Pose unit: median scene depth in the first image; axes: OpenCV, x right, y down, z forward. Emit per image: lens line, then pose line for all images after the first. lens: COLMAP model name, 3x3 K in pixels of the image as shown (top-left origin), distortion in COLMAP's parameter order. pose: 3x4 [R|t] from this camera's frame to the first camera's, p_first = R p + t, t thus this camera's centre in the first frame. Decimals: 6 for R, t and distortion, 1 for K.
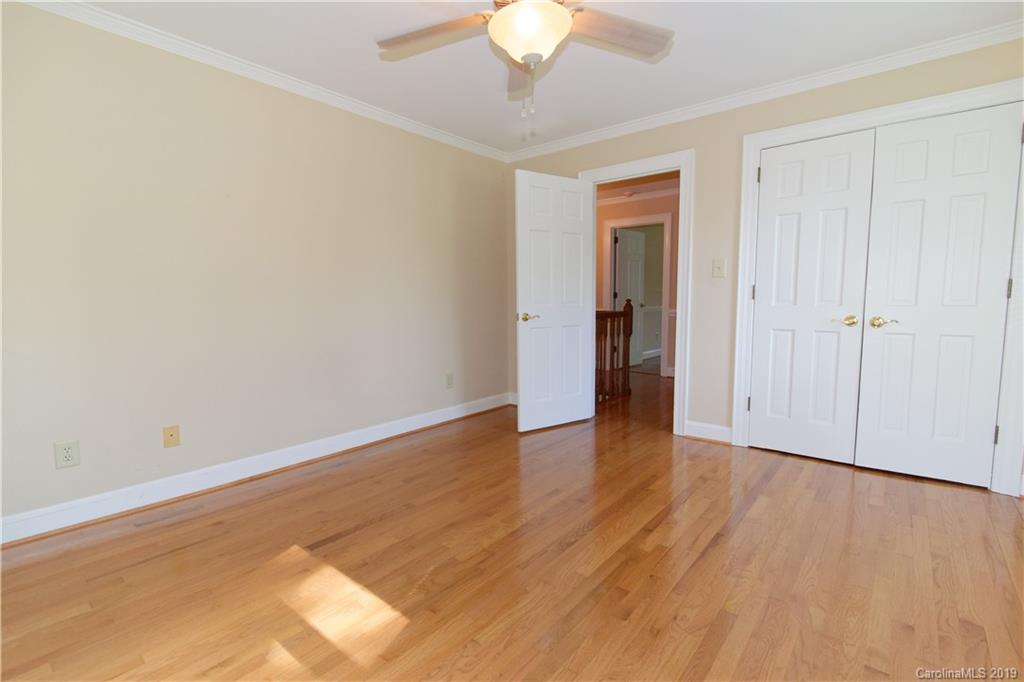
lens RADIAL K [[466.6, 0, 512.0], [0, 466.6, 341.0], [0, 0, 1]] dist [0.000727, 0.000231]
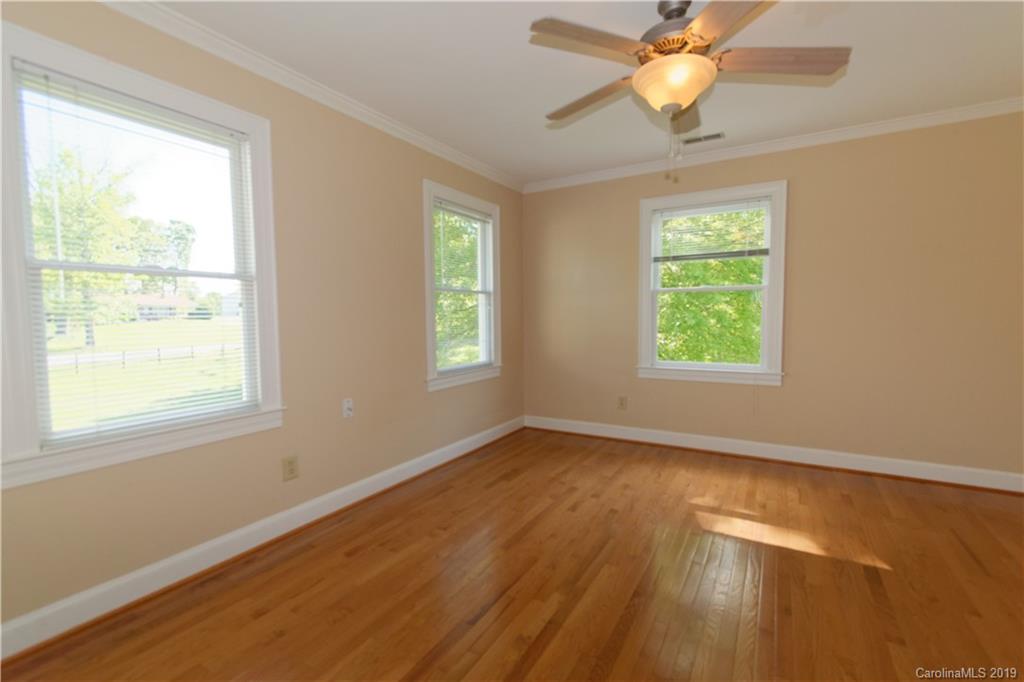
lens RADIAL K [[466.6, 0, 512.0], [0, 466.6, 341.0], [0, 0, 1]] dist [0.000727, 0.000231]
pose [[-0.986613, 0.026153, -0.160971, 0.533251], [0.001834, 0.988774, 0.149410, -0.222444], [0.163071, 0.147115, -0.975584, 1.887850]]
